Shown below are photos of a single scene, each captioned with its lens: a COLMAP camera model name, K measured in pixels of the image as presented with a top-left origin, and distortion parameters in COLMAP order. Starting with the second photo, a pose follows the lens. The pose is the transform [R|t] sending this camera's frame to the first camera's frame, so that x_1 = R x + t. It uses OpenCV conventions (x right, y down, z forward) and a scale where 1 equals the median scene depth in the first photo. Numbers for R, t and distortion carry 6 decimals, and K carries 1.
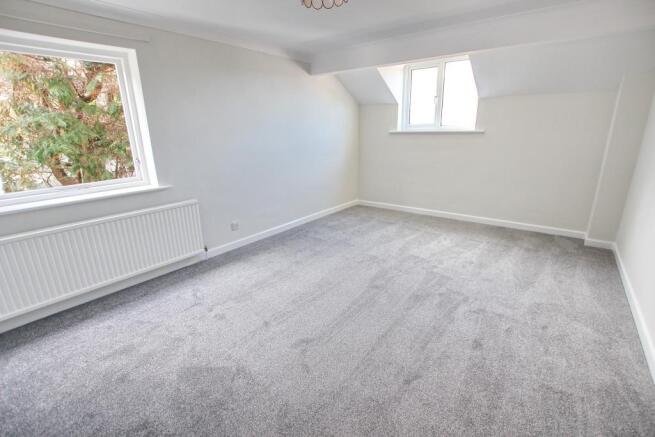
lens RADIAL K [[301.6, 0, 327.5], [0, 301.6, 218.5], [0, 0, 1]] dist [-0.040229, 0.006097]
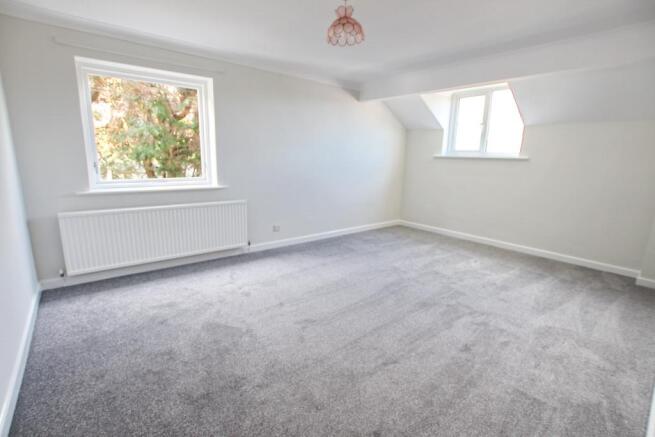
lens RADIAL K [[301.6, 0, 327.5], [0, 301.6, 218.5], [0, 0, 1]] dist [-0.040229, 0.006097]
pose [[0.974405, 0.087707, -0.206985, 0.132927], [-0.105206, 0.991612, -0.075083, 0.065538], [0.198664, 0.094937, 0.975459, -0.095769]]
